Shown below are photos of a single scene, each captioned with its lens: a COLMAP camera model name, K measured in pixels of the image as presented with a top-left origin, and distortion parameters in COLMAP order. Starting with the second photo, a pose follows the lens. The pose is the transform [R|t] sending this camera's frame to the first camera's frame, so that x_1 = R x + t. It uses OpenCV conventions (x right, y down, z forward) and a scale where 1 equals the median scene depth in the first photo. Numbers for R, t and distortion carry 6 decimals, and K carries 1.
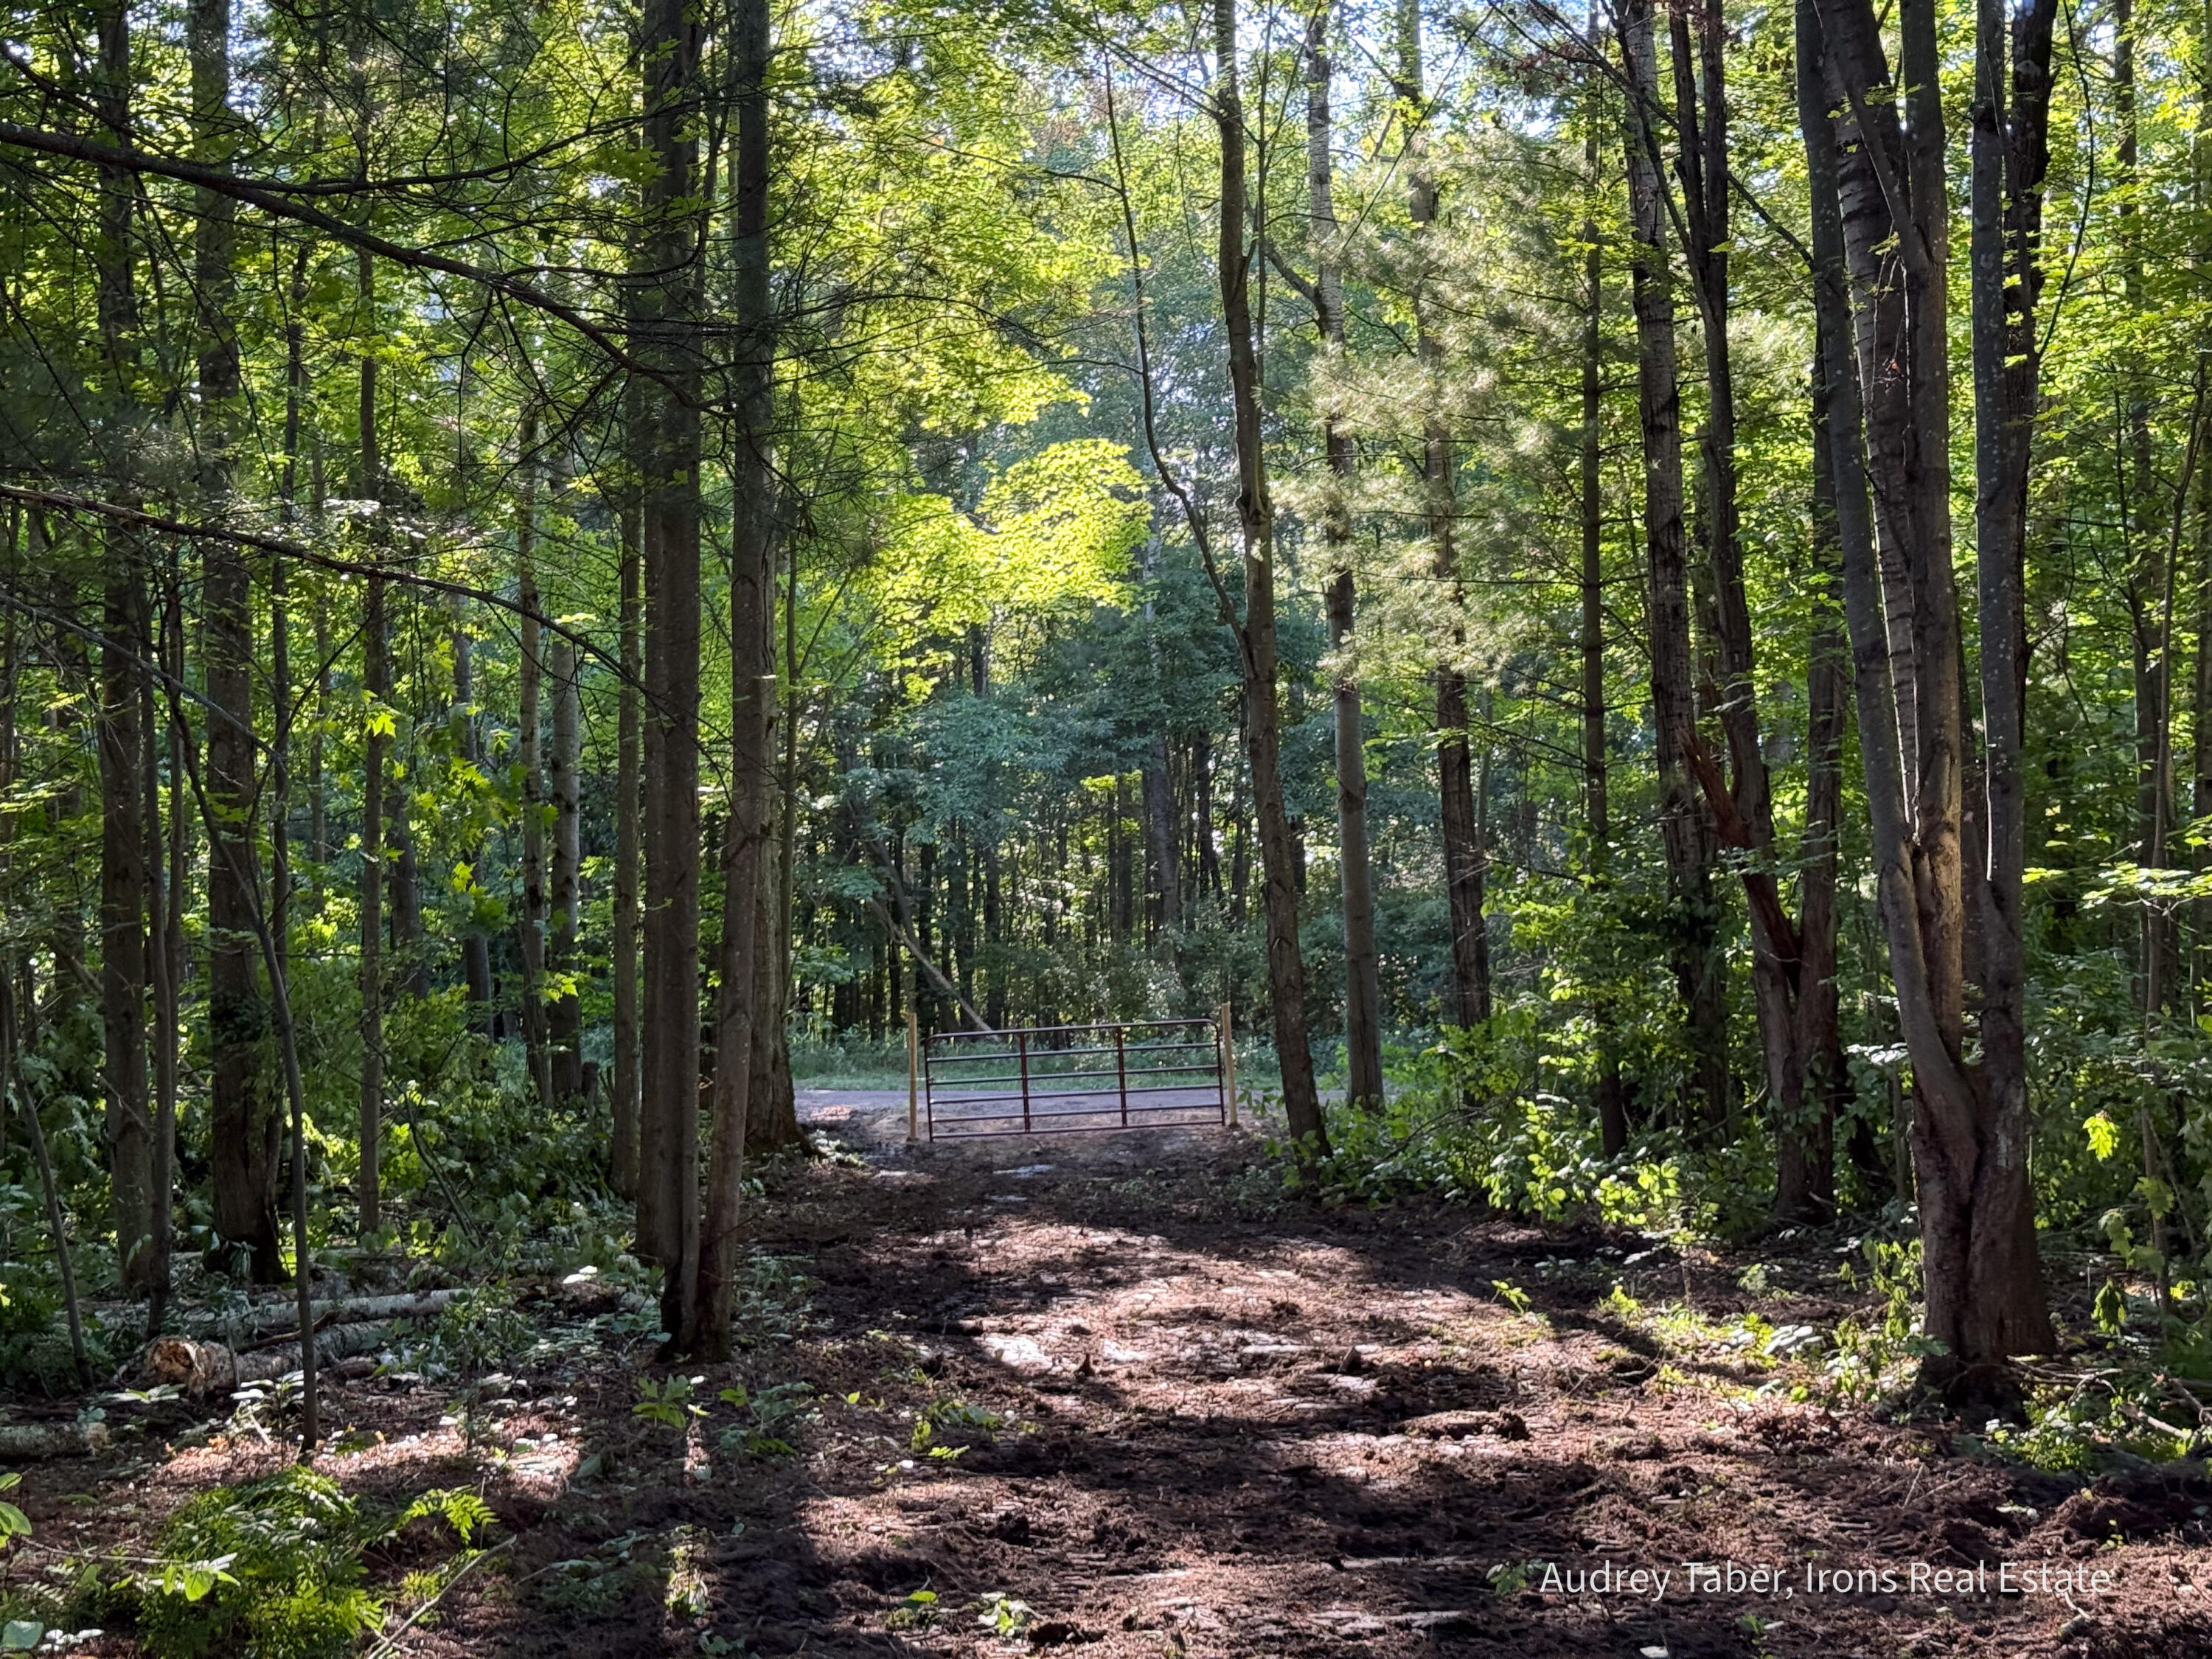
lens RADIAL K [[3088.3, 0, 1118.6], [0, 3088.3, 828.2], [0, 0, 1]] dist [0.086006, 0.000000]
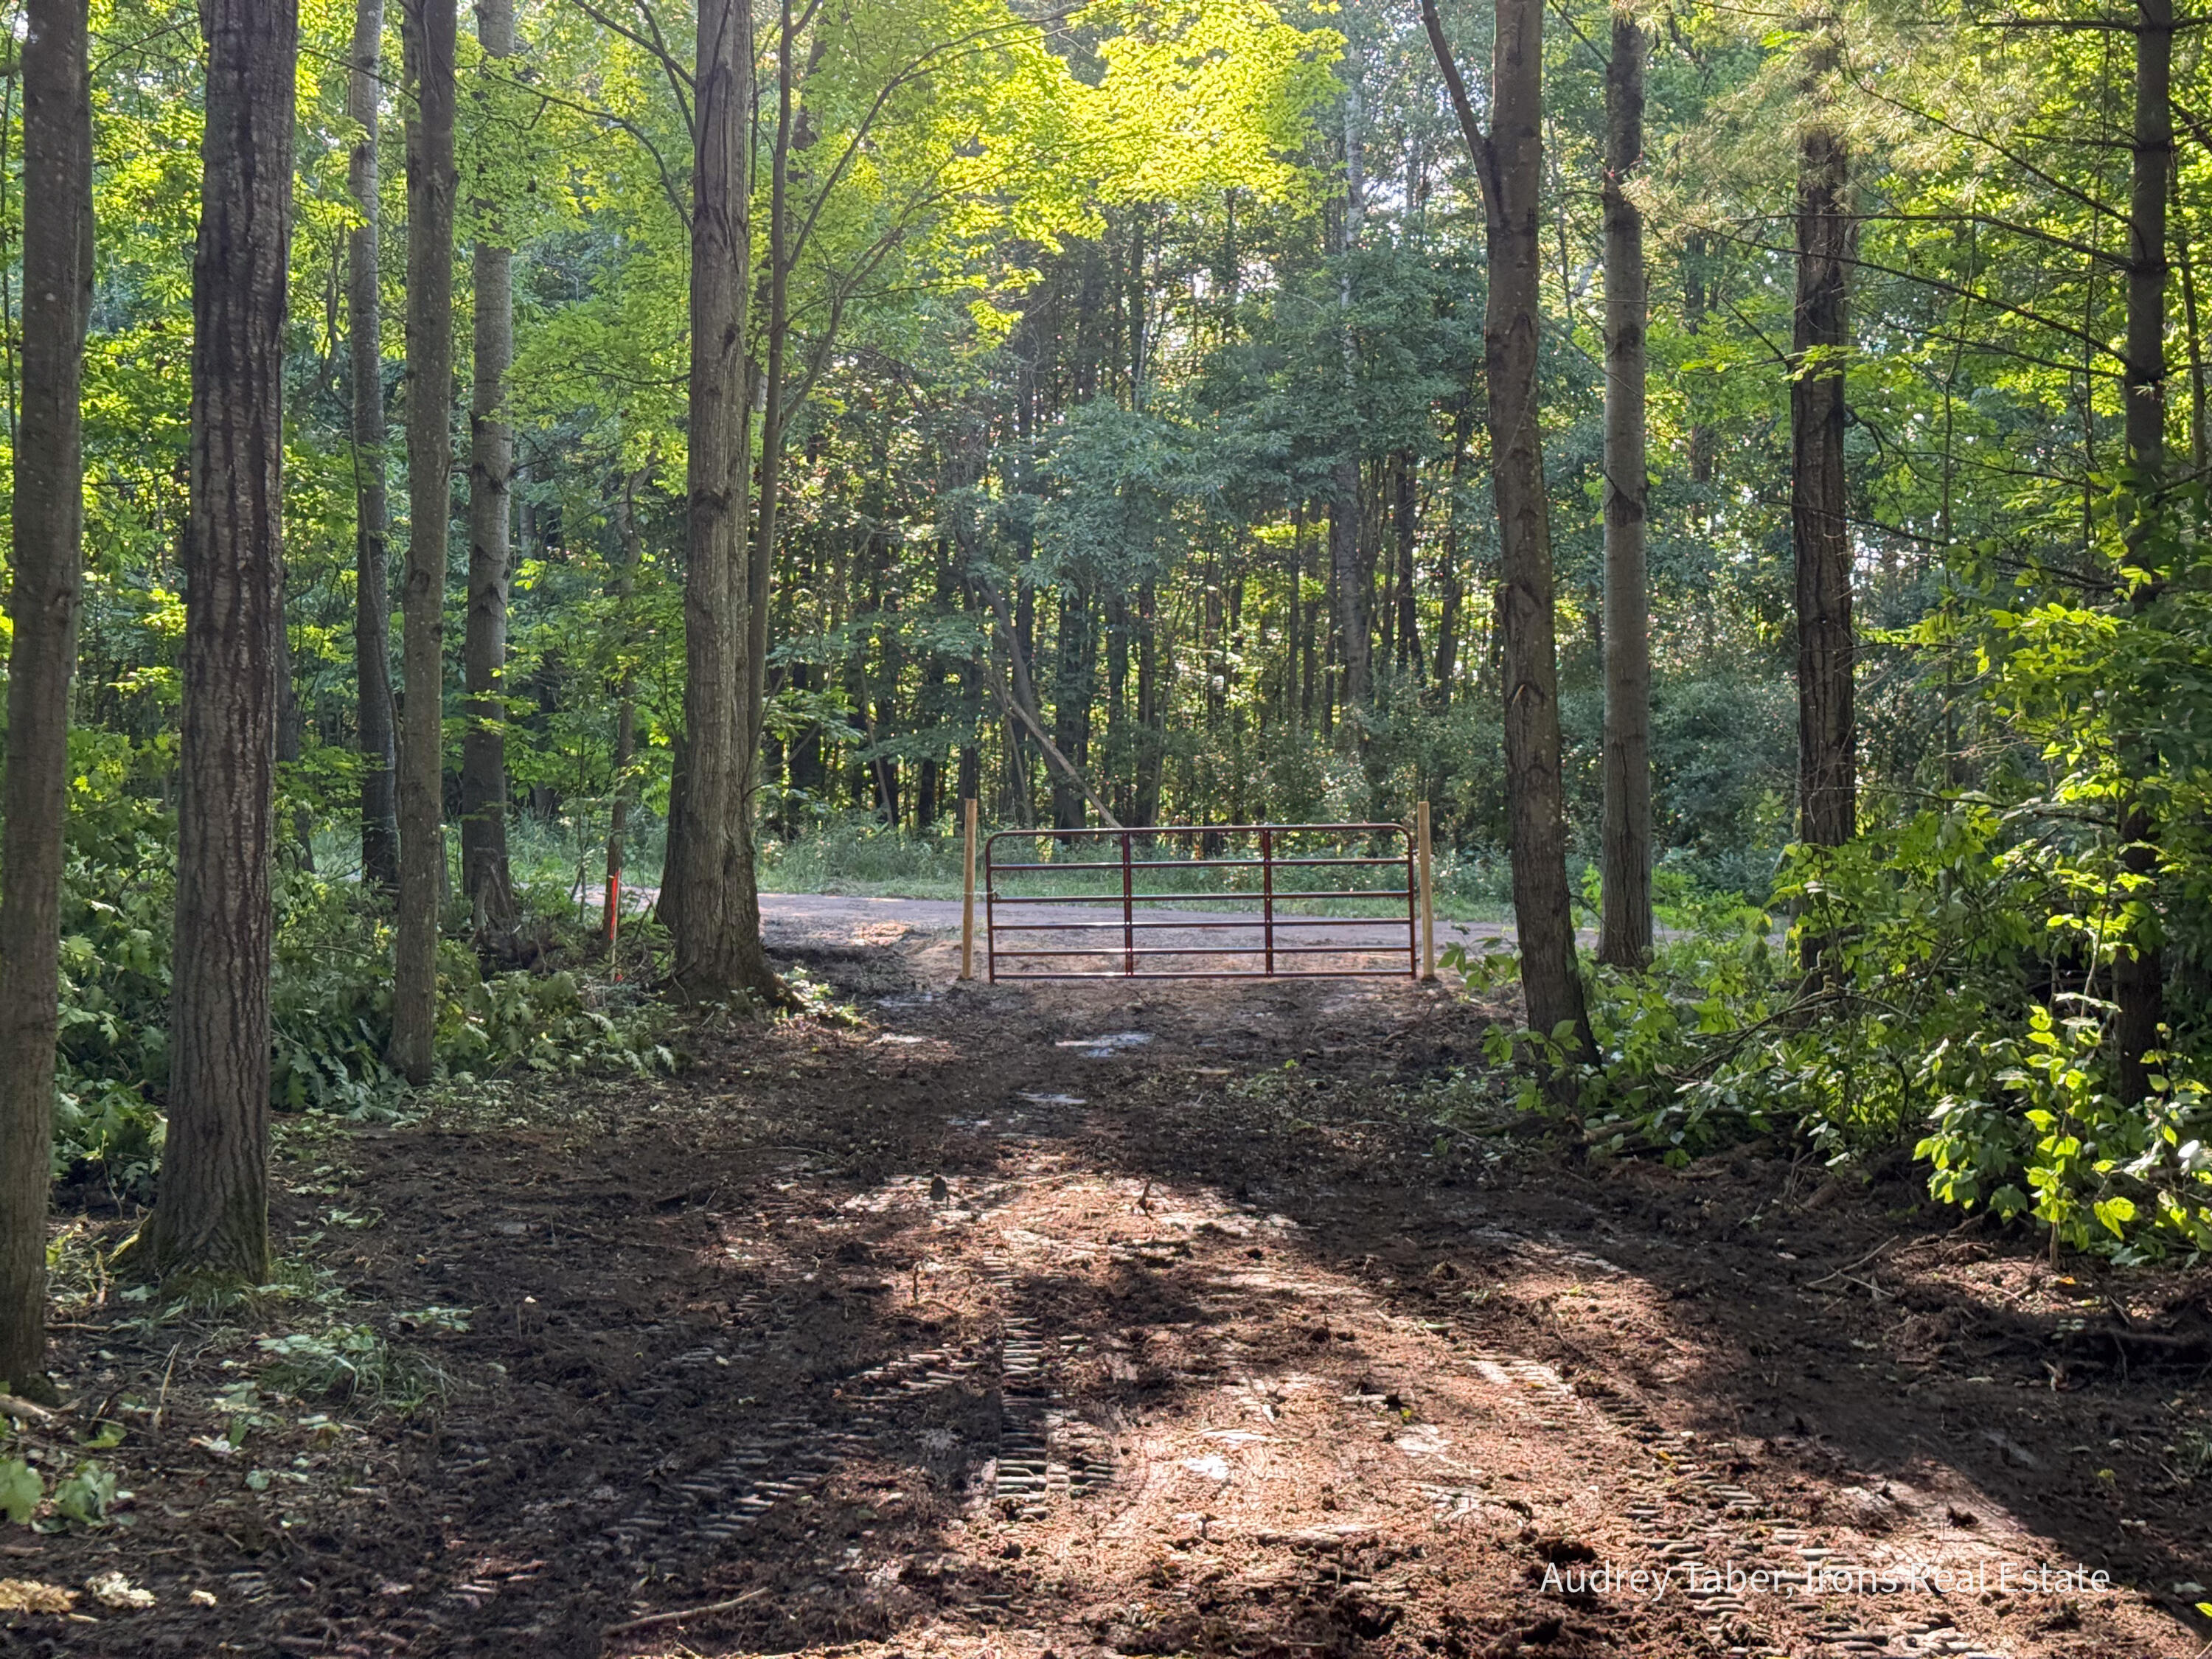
lens RADIAL K [[3088.3, 0, 1101.8], [0, 3088.3, 817.3], [0, 0, 1]] dist [0.086006, 0.000000]
pose [[0.996968, 0.037953, -0.067928, 0.011454], [-0.033792, 0.997542, 0.061389, 0.023376], [0.070091, -0.058908, 0.995800, 0.353120]]
